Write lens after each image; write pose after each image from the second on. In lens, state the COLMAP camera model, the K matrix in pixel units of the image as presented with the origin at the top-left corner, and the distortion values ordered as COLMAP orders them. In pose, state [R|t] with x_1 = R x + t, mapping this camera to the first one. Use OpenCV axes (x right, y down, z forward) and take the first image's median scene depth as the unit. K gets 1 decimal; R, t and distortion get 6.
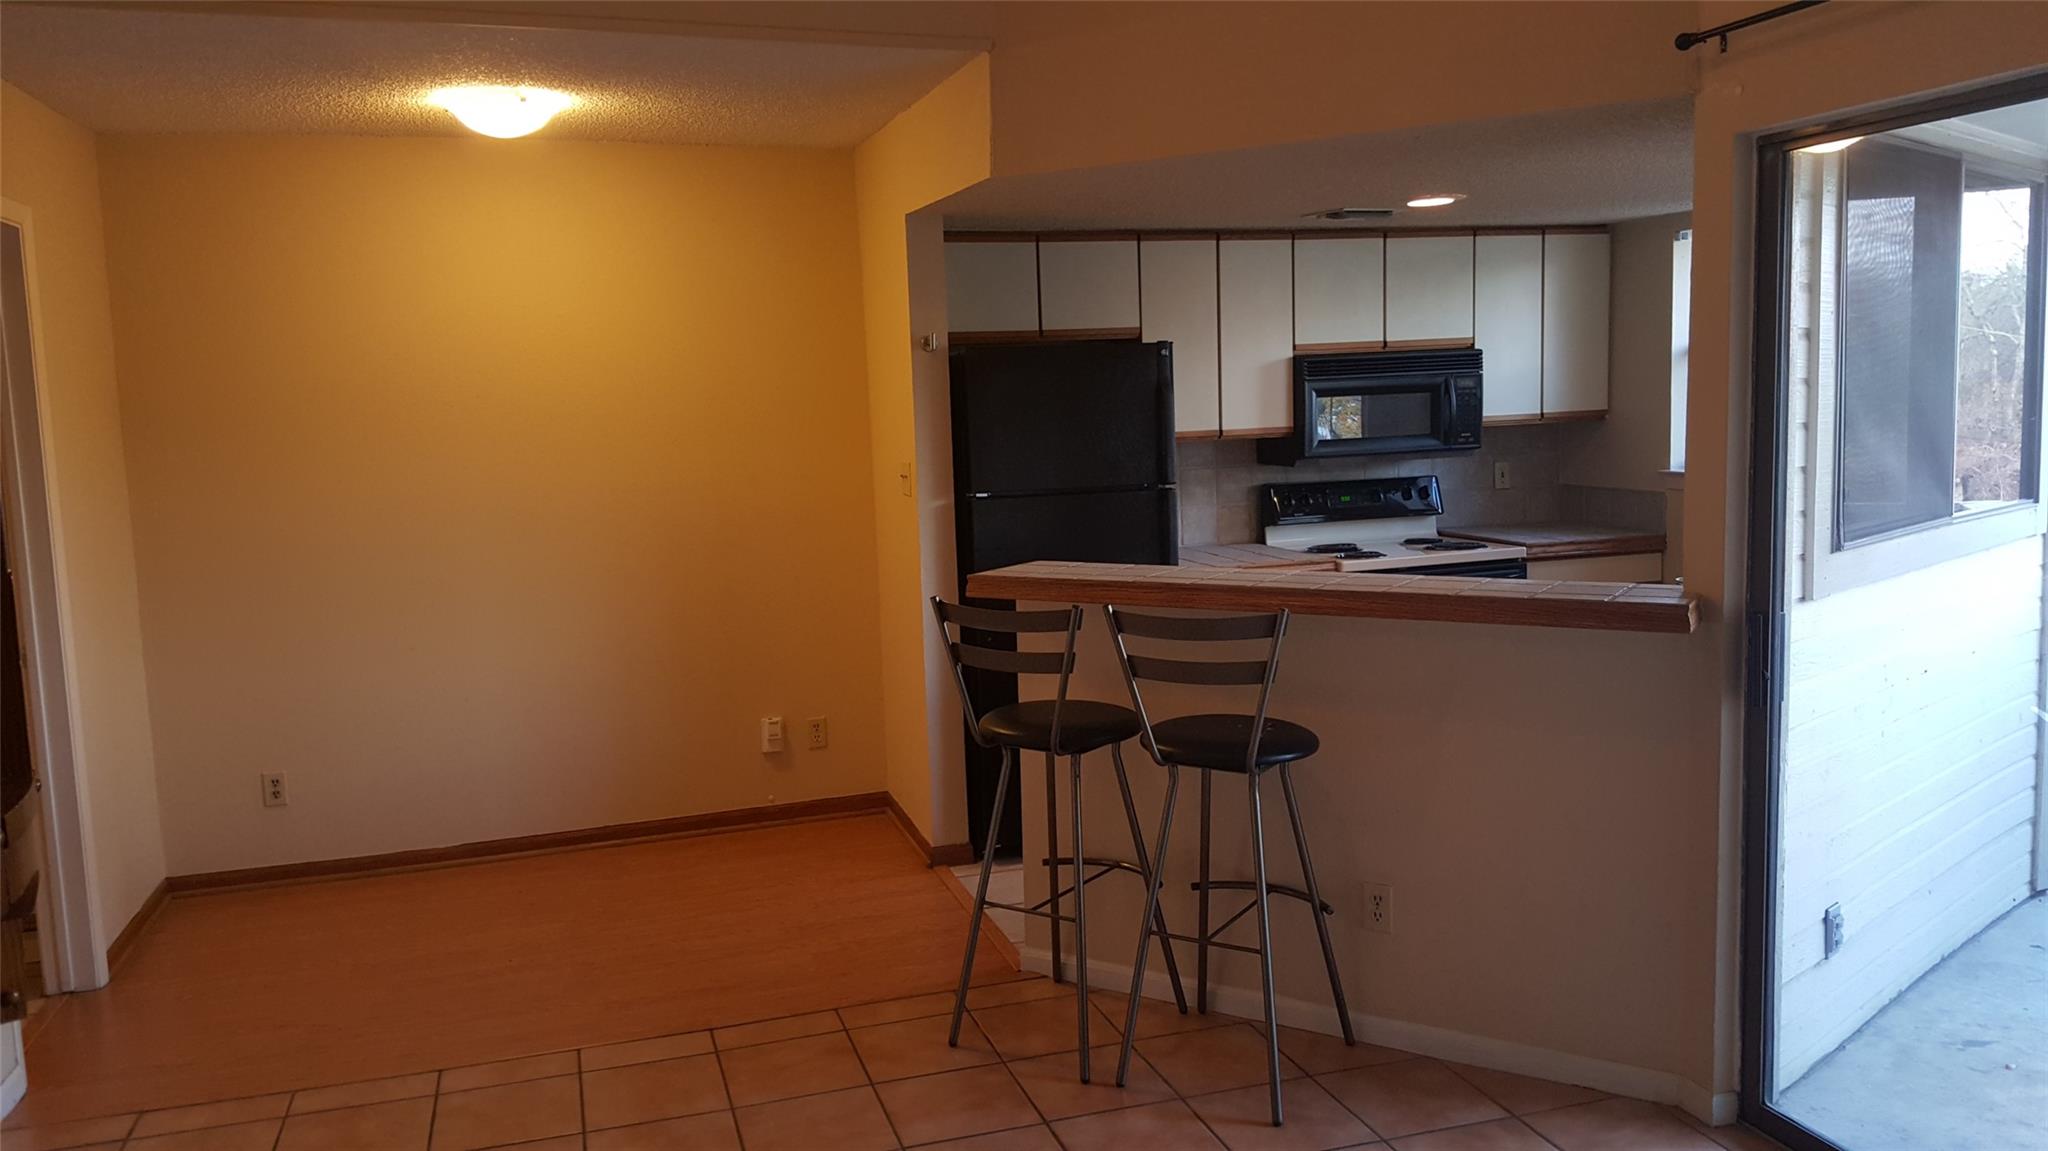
lens RADIAL K [[1513.6, 0, 1017.0], [0, 1513.6, 558.2], [0, 0, 1]] dist [0.039097, -0.062075]
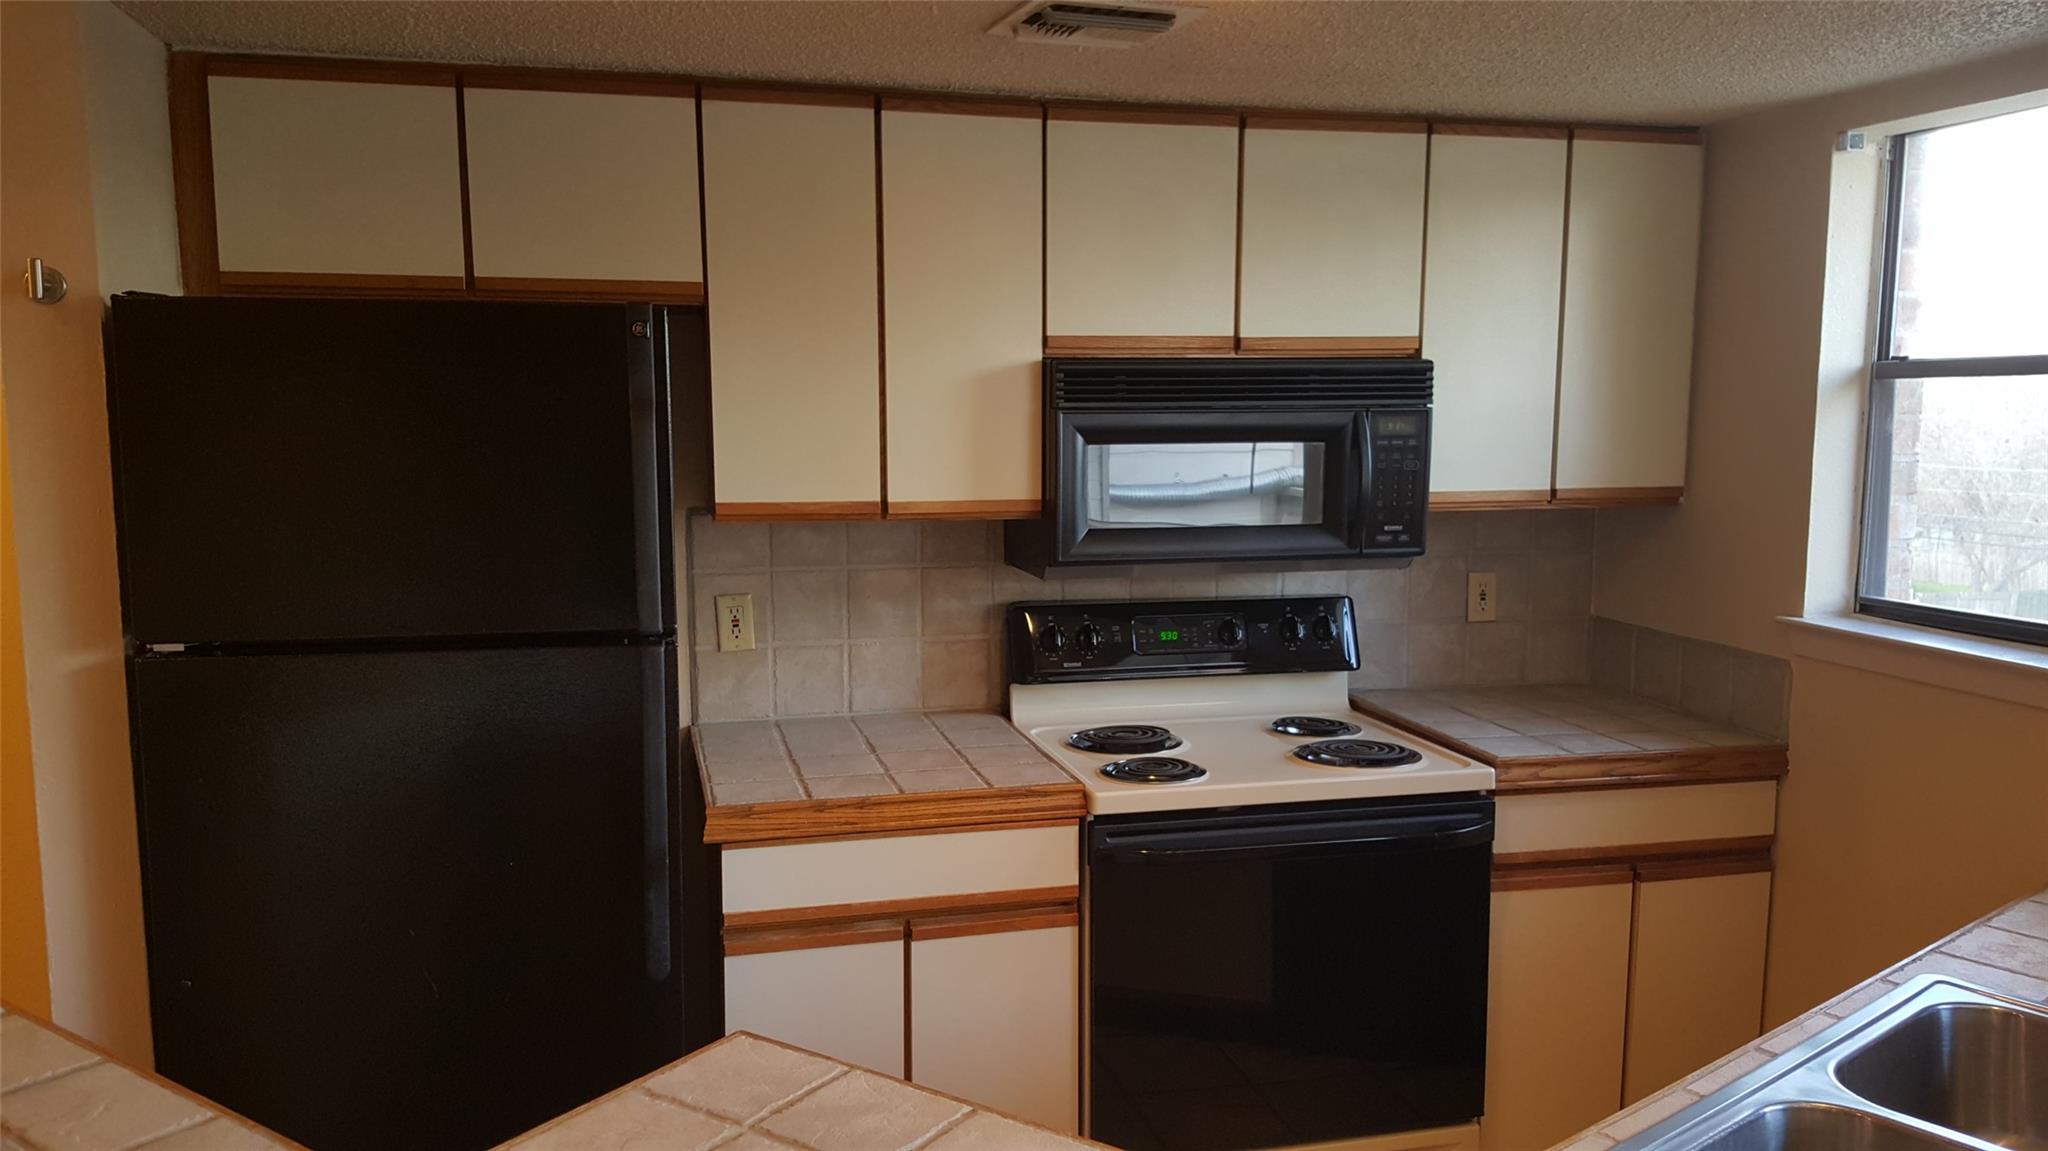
lens RADIAL K [[1513.6, 0, 1025.3], [0, 1513.6, 596.6], [0, 0, 1]] dist [0.039097, -0.062075]
pose [[0.998184, 0.044054, -0.041095, 0.194605], [-0.043480, 0.998945, 0.014746, -0.060786], [0.041702, -0.012933, 0.999046, 0.489263]]
